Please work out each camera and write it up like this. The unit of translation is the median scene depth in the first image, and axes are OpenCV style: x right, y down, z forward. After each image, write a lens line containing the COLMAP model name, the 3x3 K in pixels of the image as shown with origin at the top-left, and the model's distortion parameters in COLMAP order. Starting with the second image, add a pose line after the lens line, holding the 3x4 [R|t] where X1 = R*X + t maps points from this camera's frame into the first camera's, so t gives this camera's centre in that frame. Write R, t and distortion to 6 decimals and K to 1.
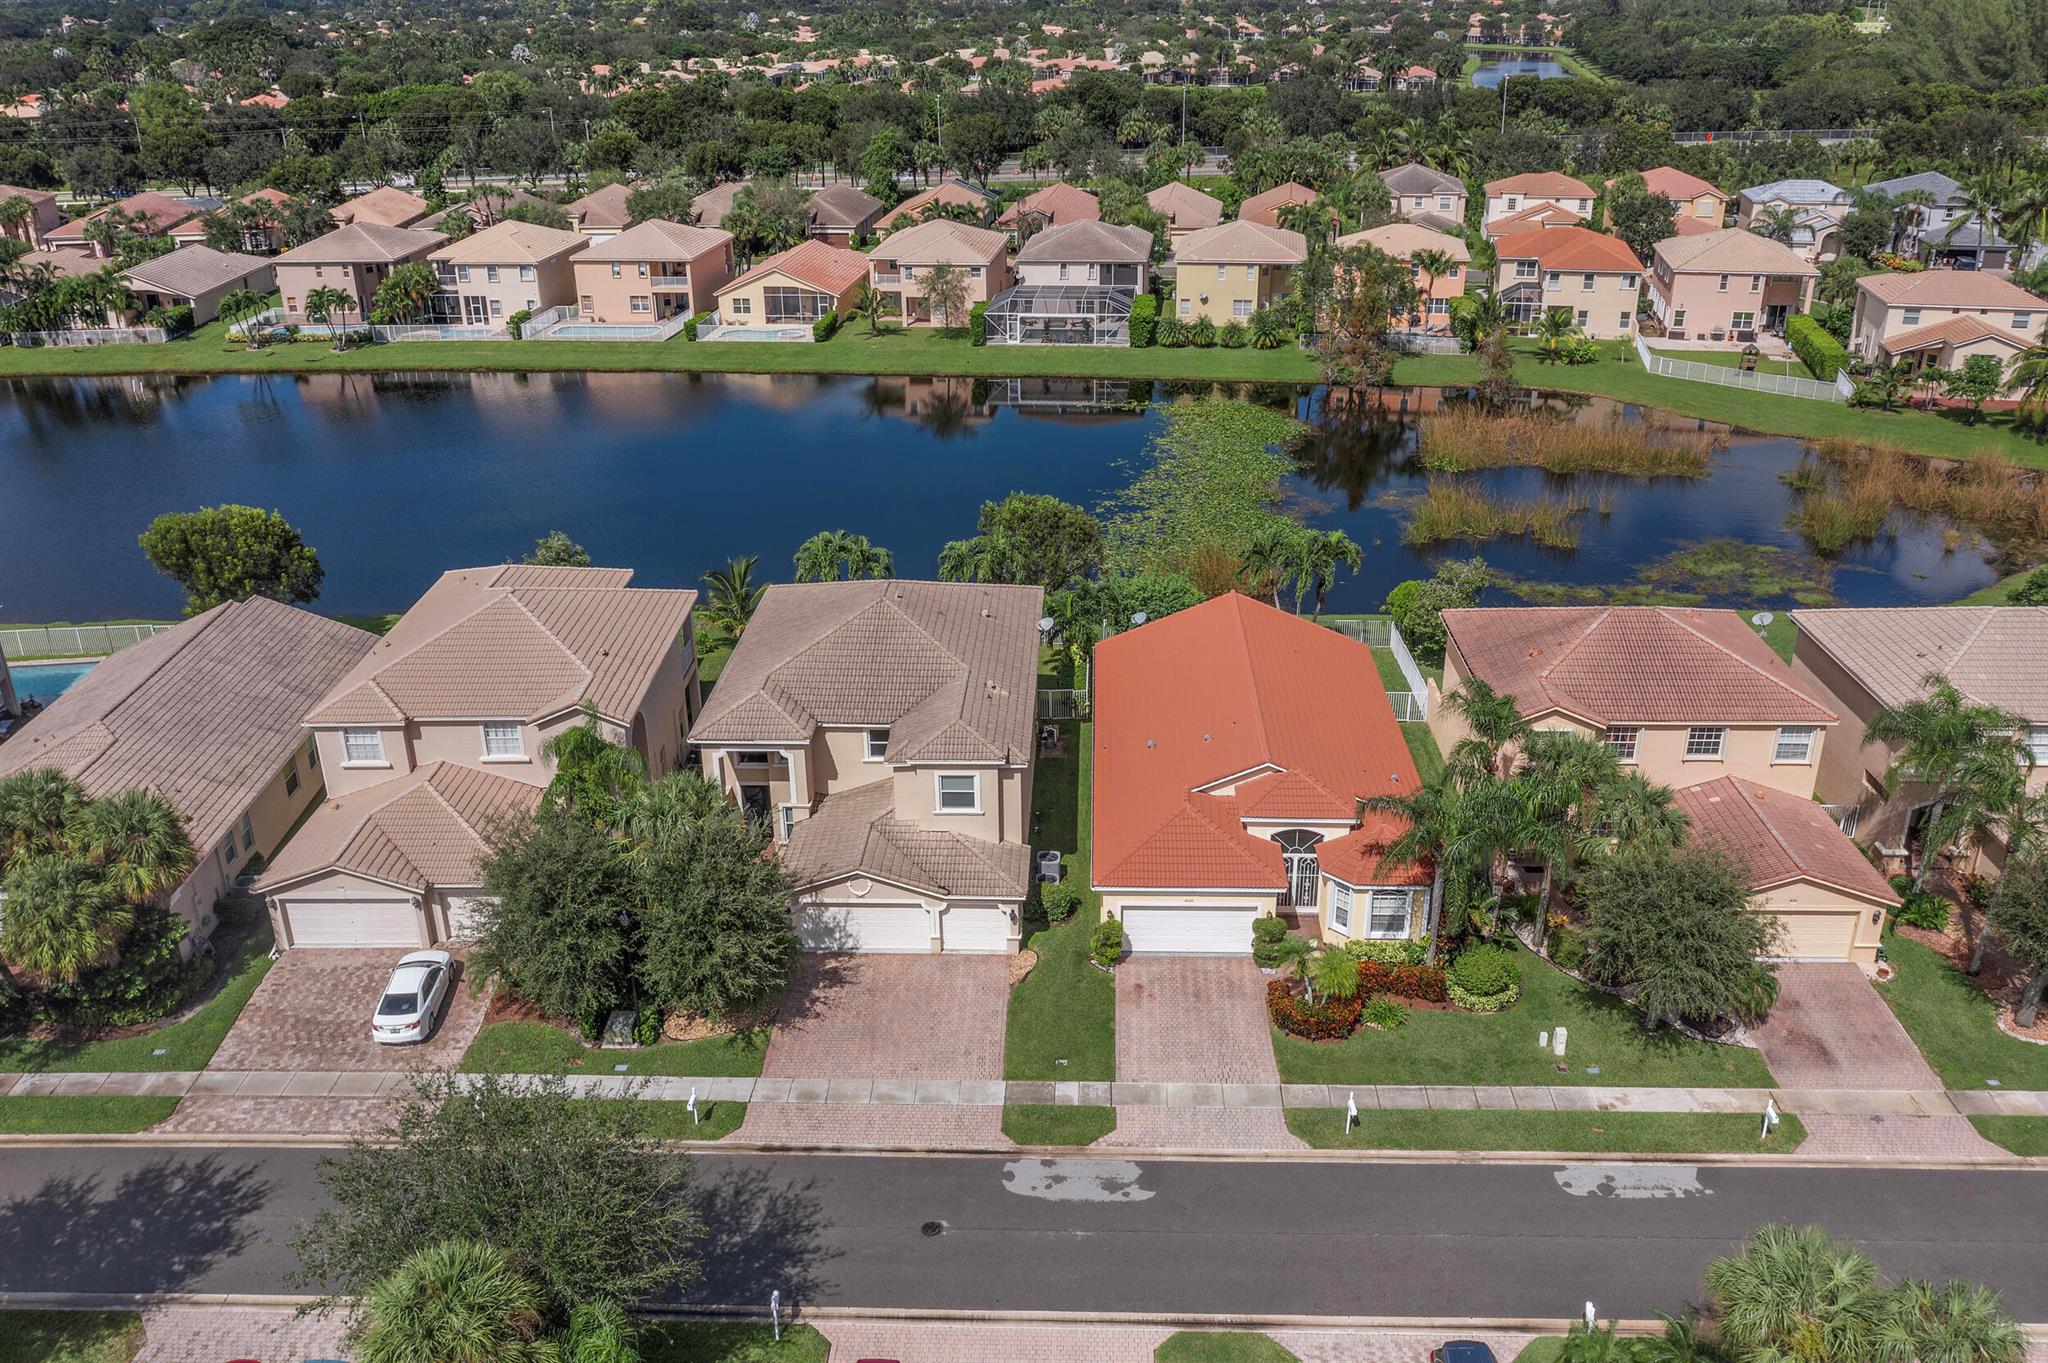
lens RADIAL K [[1642.8, 0, 1024.7], [0, 1642.8, 685.6], [0, 0, 1]] dist [-0.020483, 0.007852]
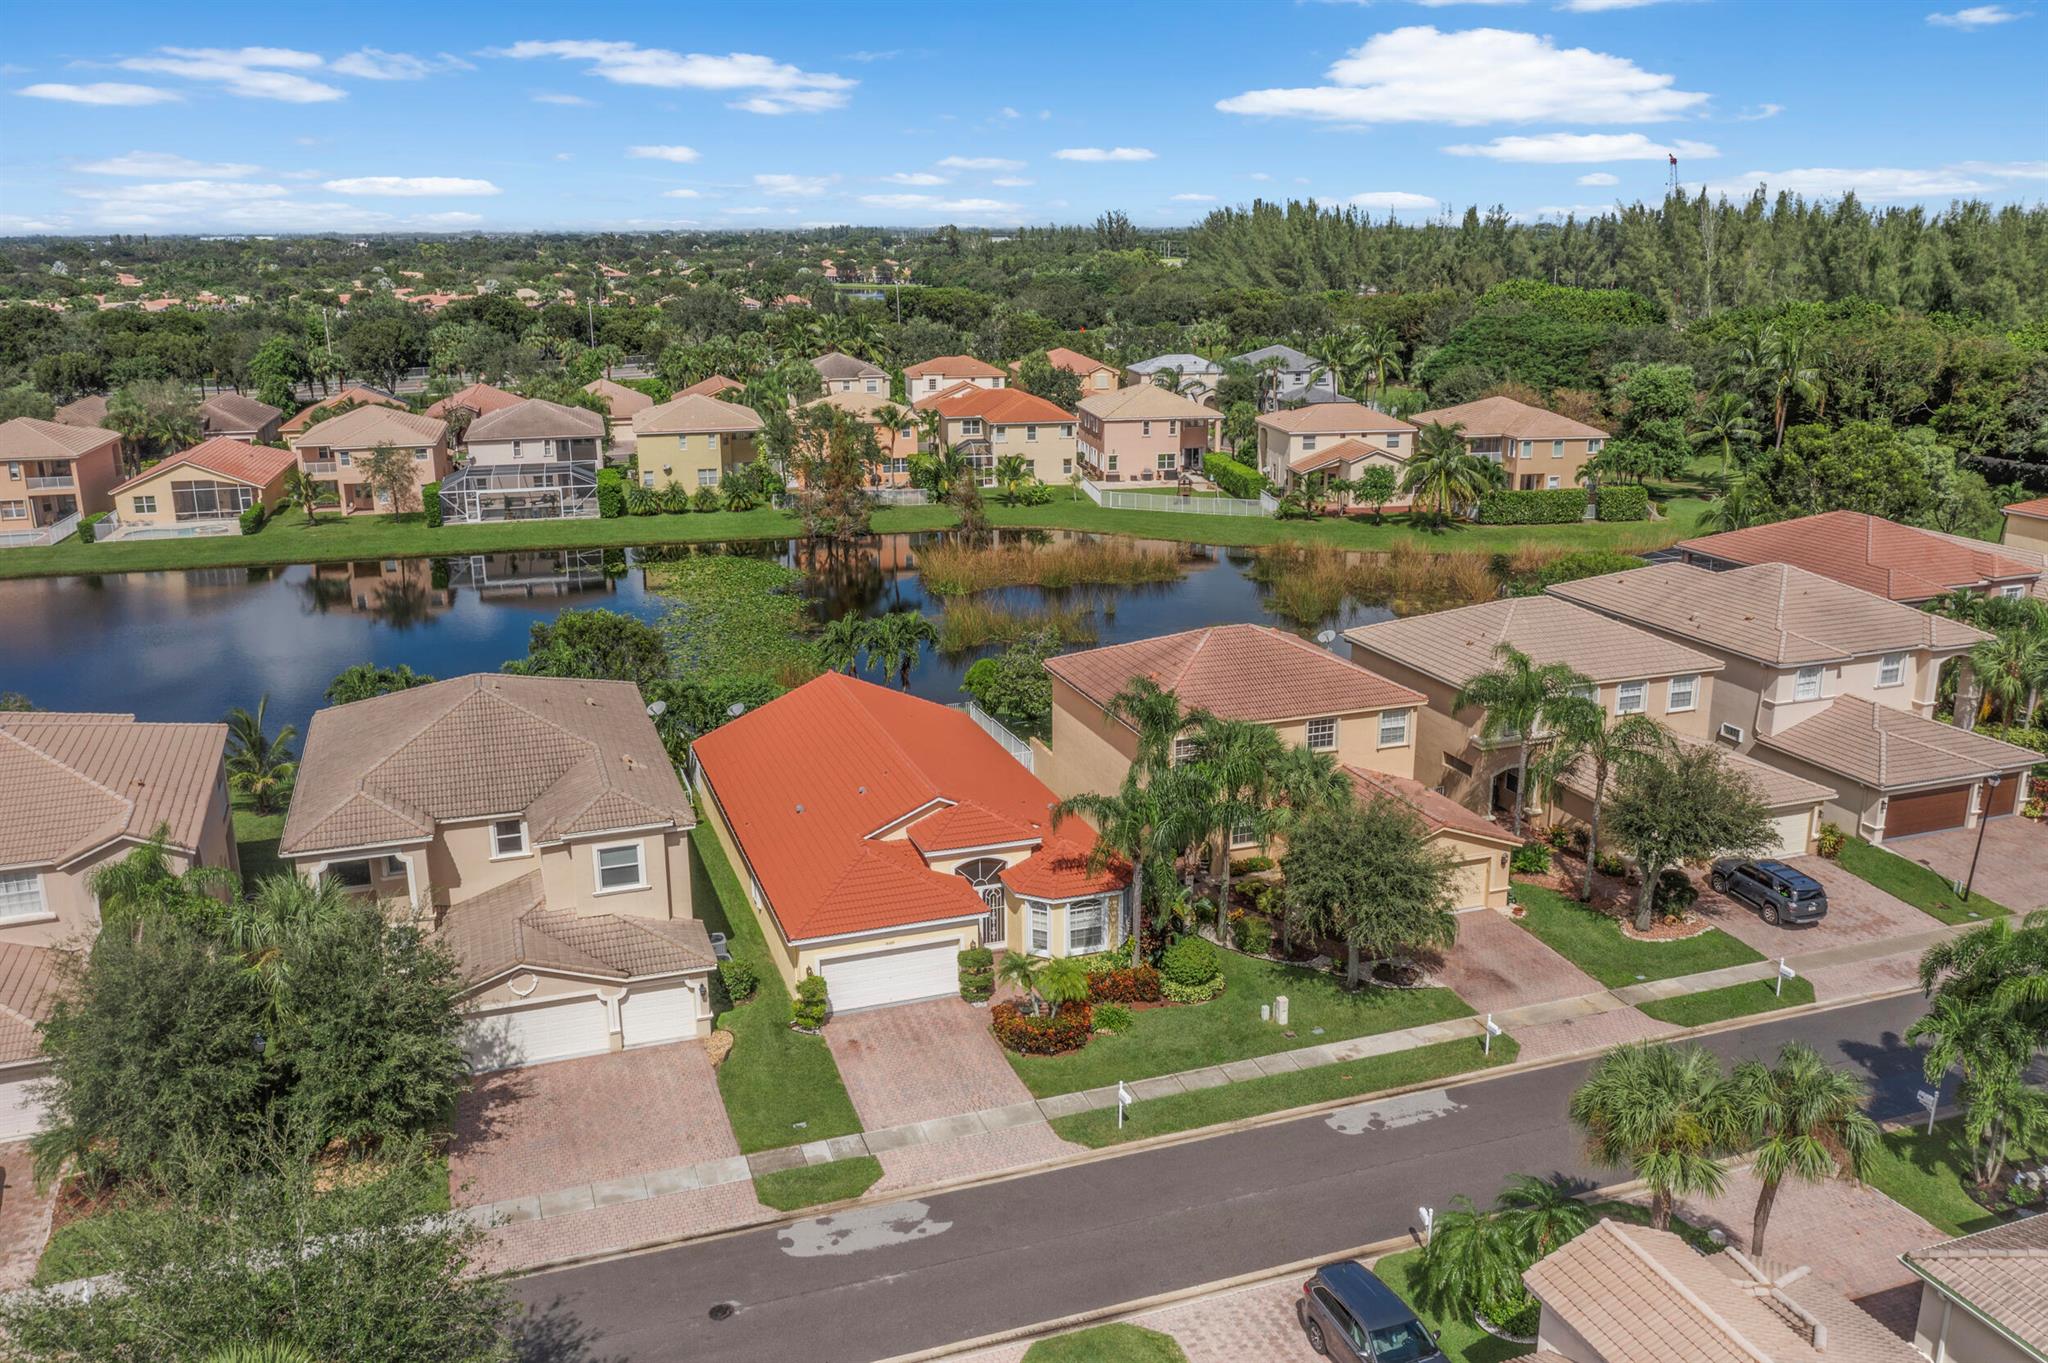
lens RADIAL K [[1641.3, 0, 1032.6], [0, 1641.3, 682.4], [0, 0, 1]] dist [-0.019124, 0.006600]
pose [[0.927994, -0.092843, 0.360842, -0.111403], [0.144601, 0.982292, -0.119136, 0.080811], [-0.343391, 0.162736, 0.924986, 0.059662]]
